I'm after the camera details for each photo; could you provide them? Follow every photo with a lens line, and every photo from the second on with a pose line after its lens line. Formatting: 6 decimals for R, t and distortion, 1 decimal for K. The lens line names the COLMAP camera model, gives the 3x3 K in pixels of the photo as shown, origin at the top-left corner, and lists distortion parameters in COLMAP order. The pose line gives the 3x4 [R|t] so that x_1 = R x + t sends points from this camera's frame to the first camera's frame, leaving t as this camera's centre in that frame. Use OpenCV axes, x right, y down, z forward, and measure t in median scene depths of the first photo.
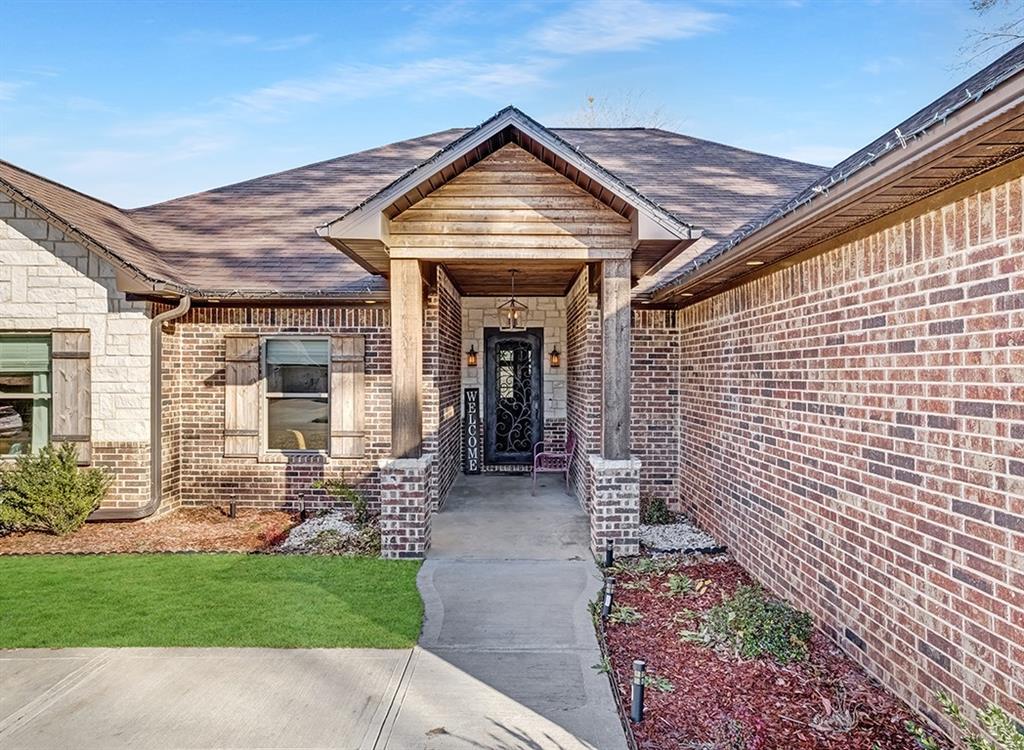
lens RADIAL K [[635.5, 0, 513.8], [0, 635.5, 375.8], [0, 0, 1]] dist [-0.036734, -0.000817]
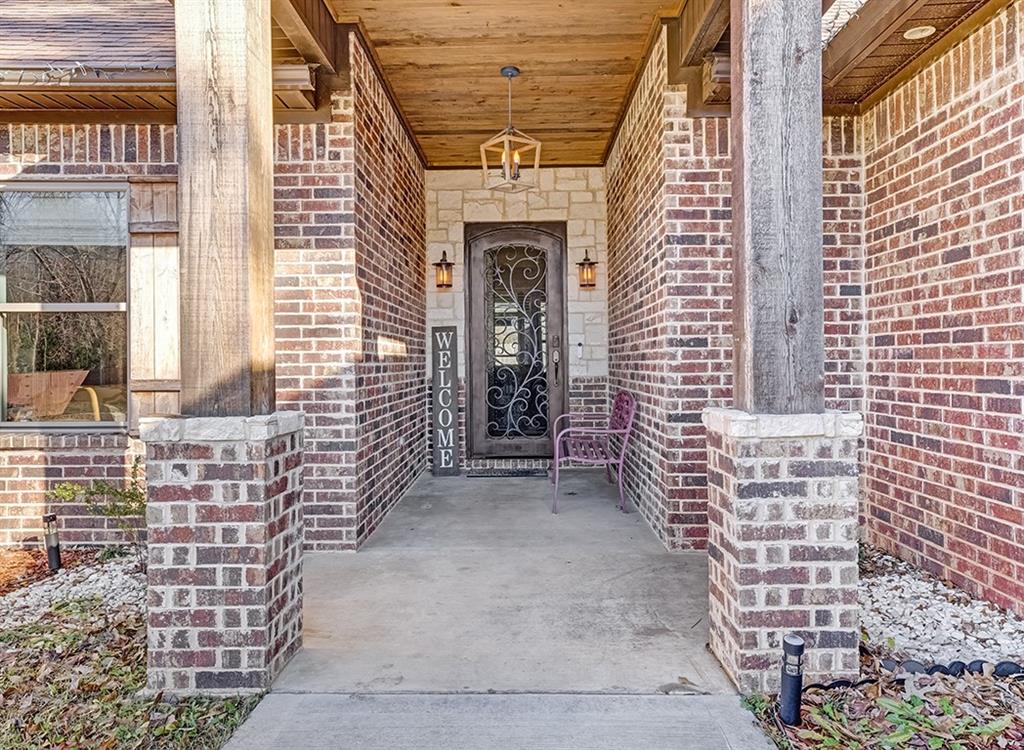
lens RADIAL K [[686.4, 0, 514.8], [0, 686.4, 369.2], [0, 0, 1]] dist [0.008513, 0.003610]
pose [[0.999868, -0.010973, -0.012024, 0.007128], [0.010777, 0.999811, -0.016198, 0.090441], [0.012200, 0.016066, 0.999797, 0.486403]]
